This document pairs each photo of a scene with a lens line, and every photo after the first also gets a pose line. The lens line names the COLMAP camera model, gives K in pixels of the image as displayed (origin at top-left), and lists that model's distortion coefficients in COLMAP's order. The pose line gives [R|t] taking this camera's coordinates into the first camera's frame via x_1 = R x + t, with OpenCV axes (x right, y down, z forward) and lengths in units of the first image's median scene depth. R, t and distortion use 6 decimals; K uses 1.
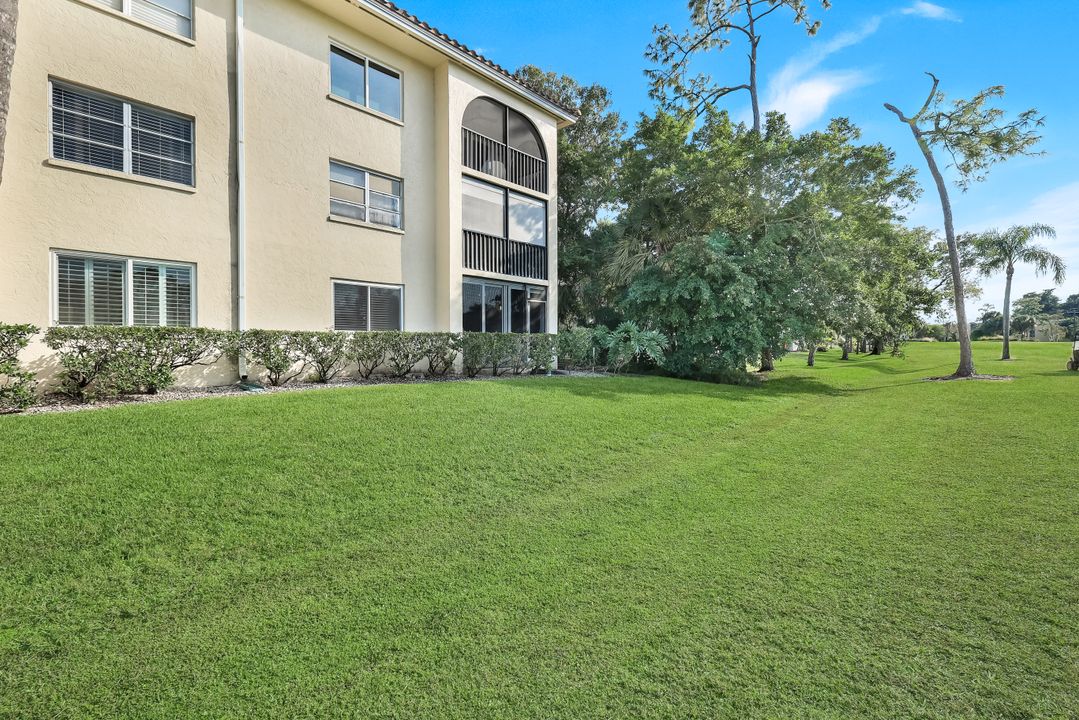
lens RADIAL K [[471.0, 0, 539.5], [0, 471.0, 360.0], [0, 0, 1]] dist [-0.000666, -0.000070]
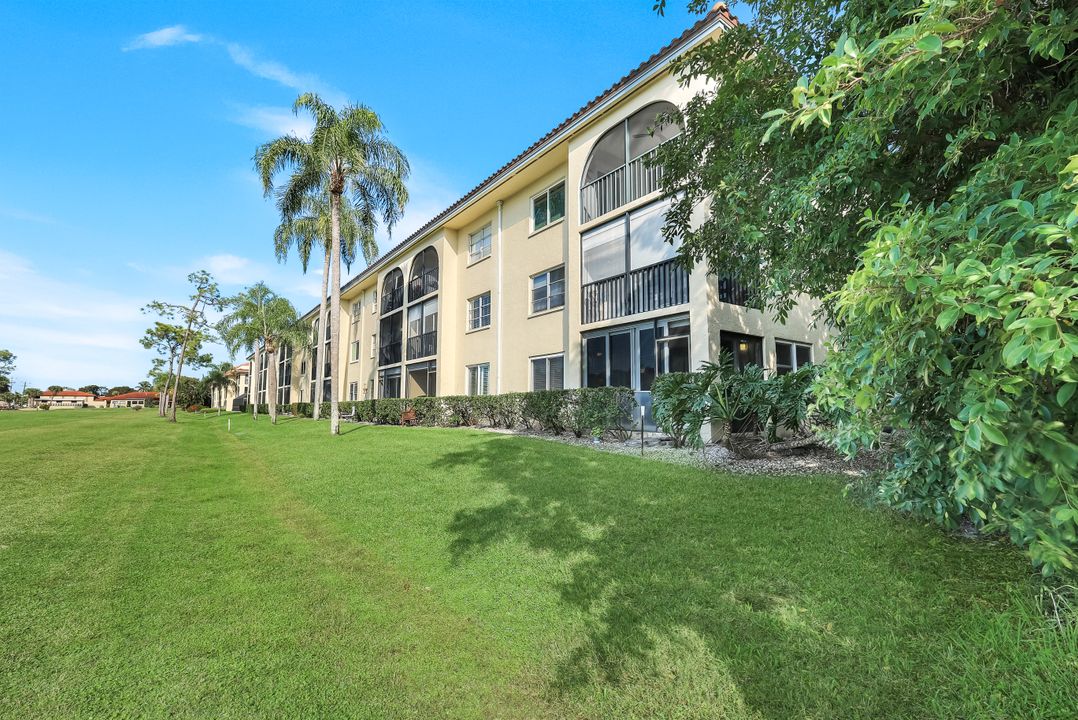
lens RADIAL K [[470.6, 0, 539.0], [0, 470.6, 360.0], [0, 0, 1]] dist [-0.000666, -0.000070]
pose [[-0.168022, -0.087401, -0.981901, 0.750579], [-0.026244, 0.996105, -0.084175, -0.033716], [0.985434, 0.011626, -0.169662, 0.998871]]
